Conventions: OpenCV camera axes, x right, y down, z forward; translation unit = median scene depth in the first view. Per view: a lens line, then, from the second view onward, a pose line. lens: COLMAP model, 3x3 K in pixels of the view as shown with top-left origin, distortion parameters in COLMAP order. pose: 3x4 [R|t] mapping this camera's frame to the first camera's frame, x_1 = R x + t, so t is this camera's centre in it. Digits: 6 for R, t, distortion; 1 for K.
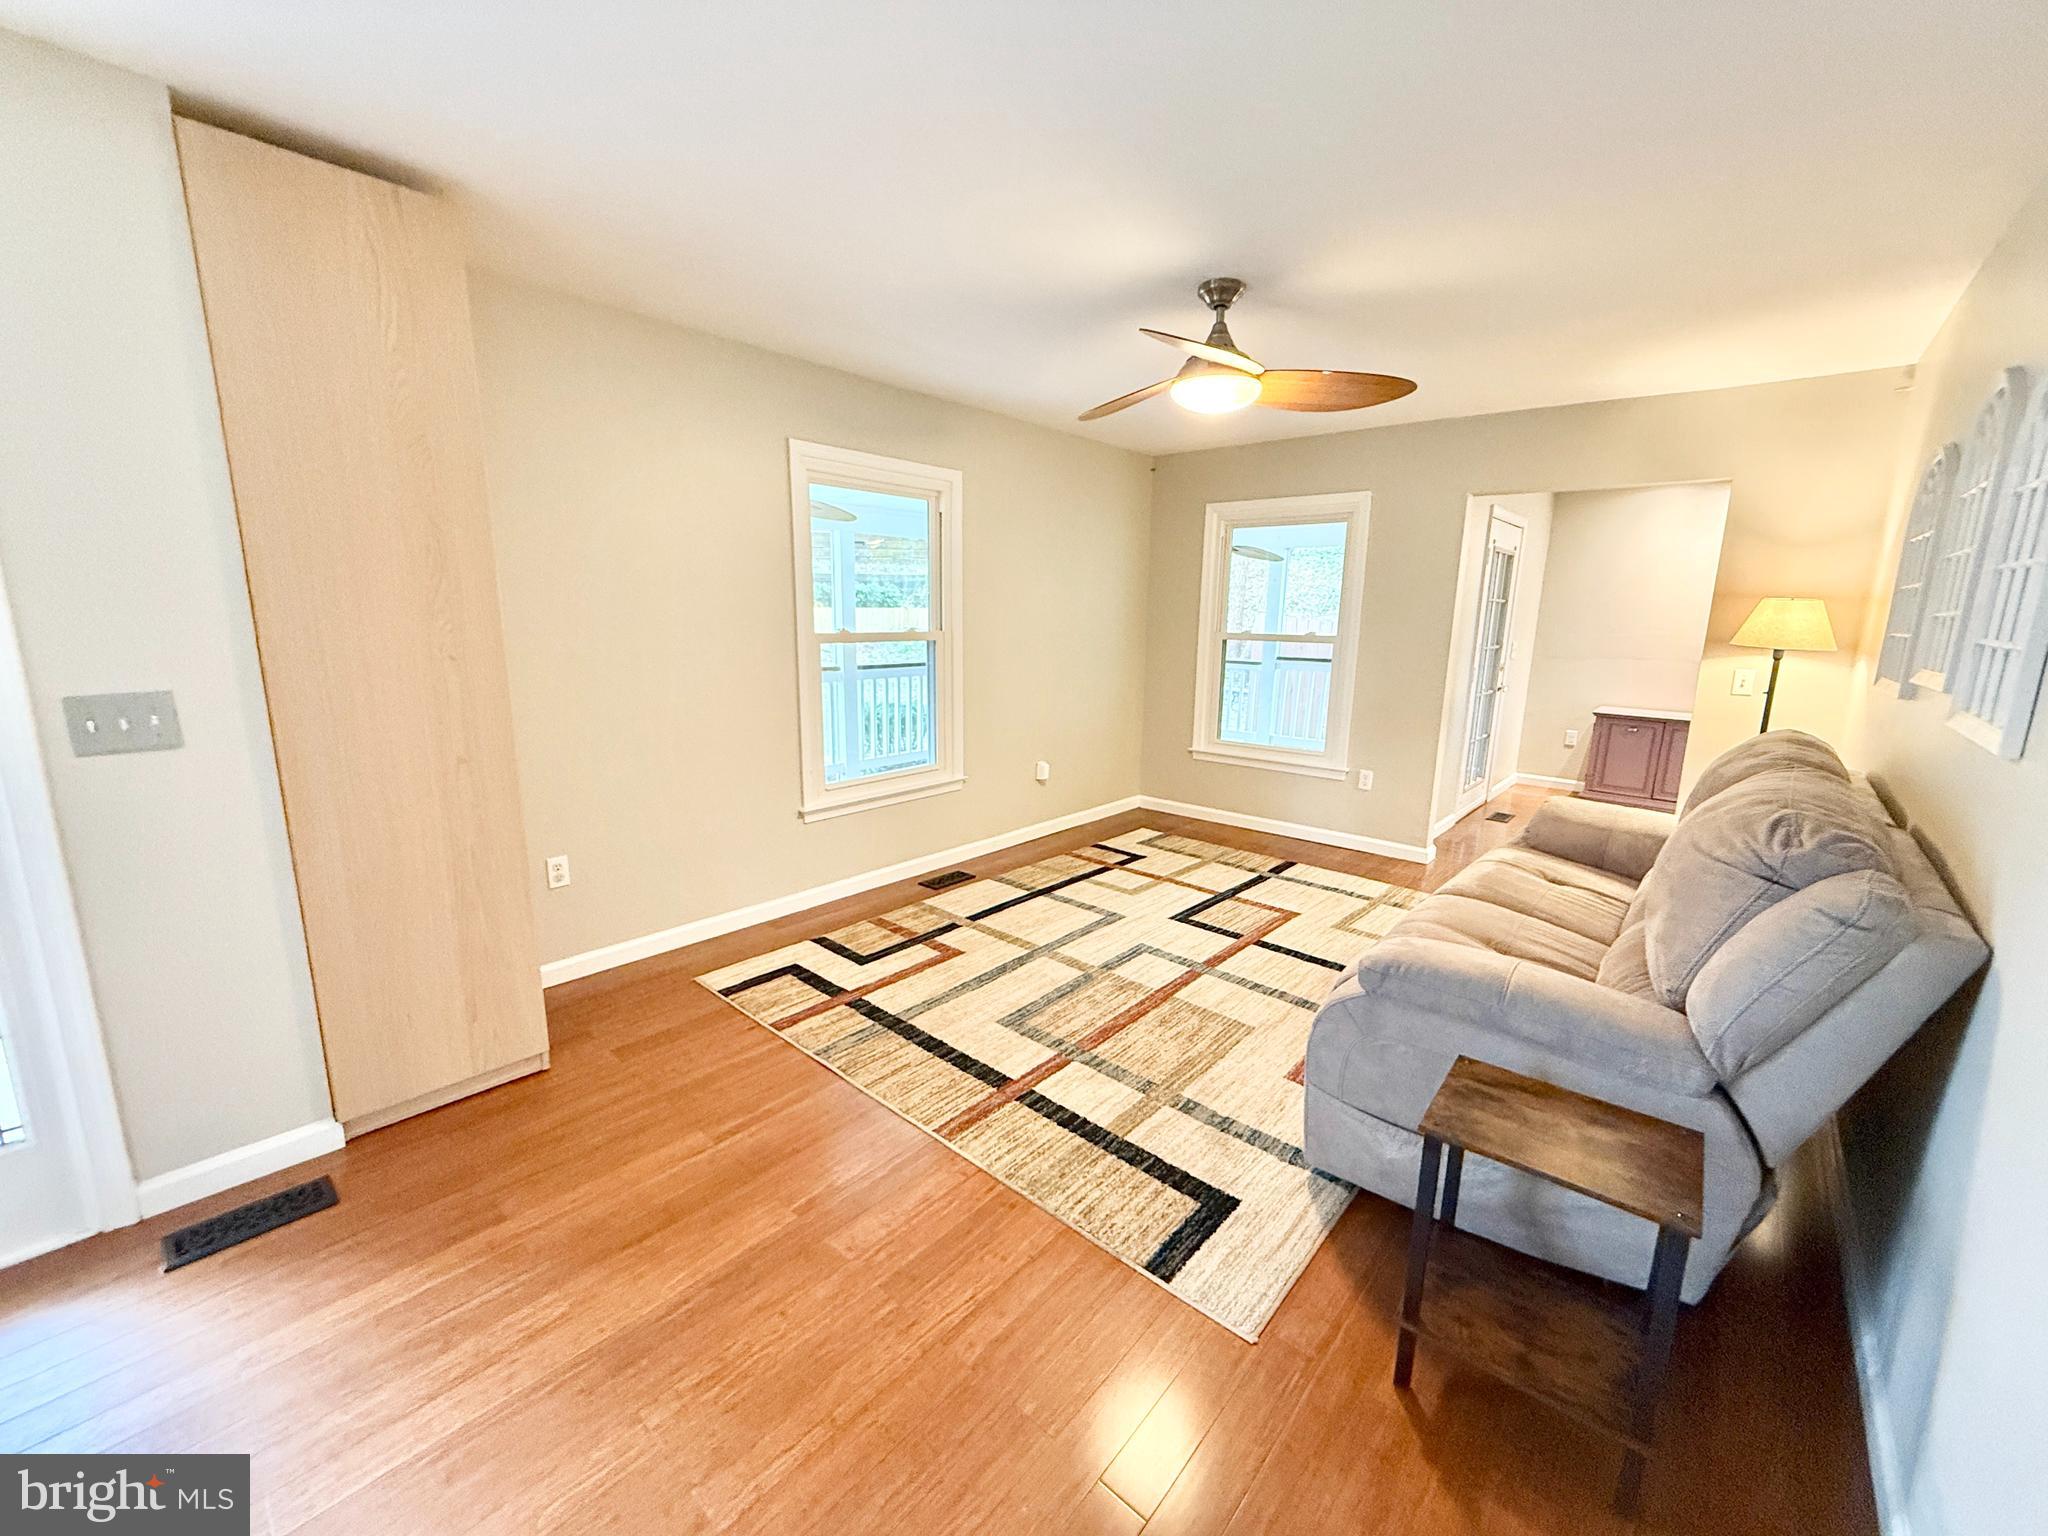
lens RADIAL K [[813.3, 0, 1020.9], [0, 813.3, 769.2], [0, 0, 1]] dist [-0.000653, -0.000426]
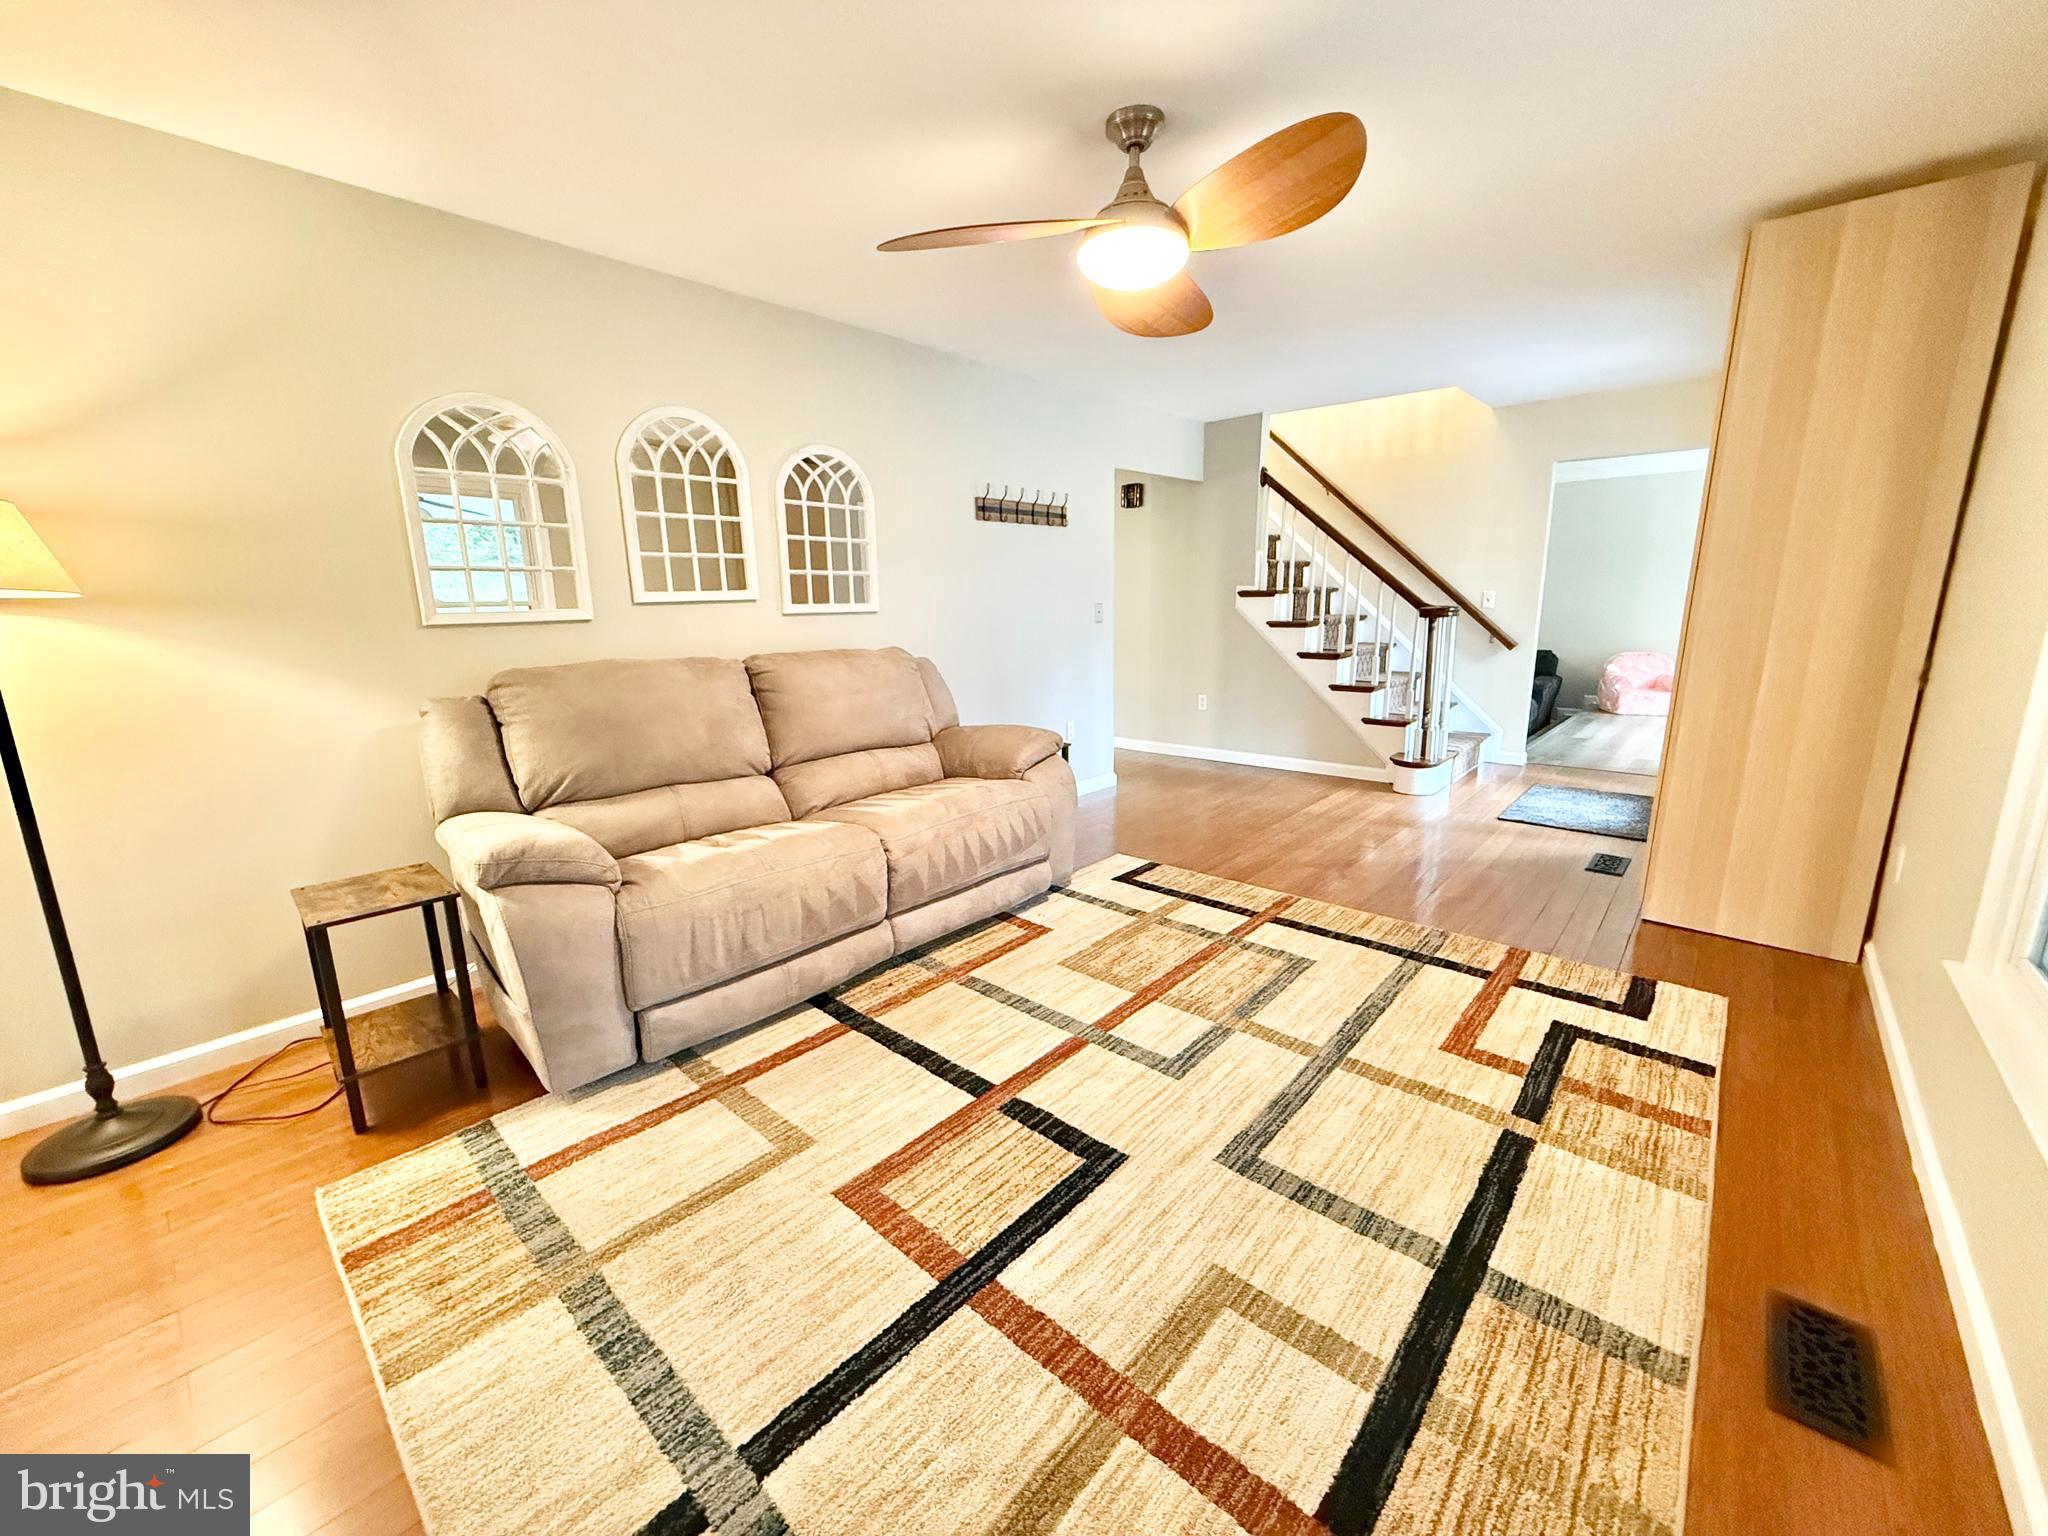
lens RADIAL K [[813.3, 0, 1023.5], [0, 813.3, 770.6], [0, 0, 1]] dist [-0.000653, -0.000426]
pose [[-0.999996, 0.002617, 0.001334, 0.281902], [0.002932, 0.917474, 0.397784, -0.259916], [-0.000183, 0.397787, -0.917478, 1.570552]]
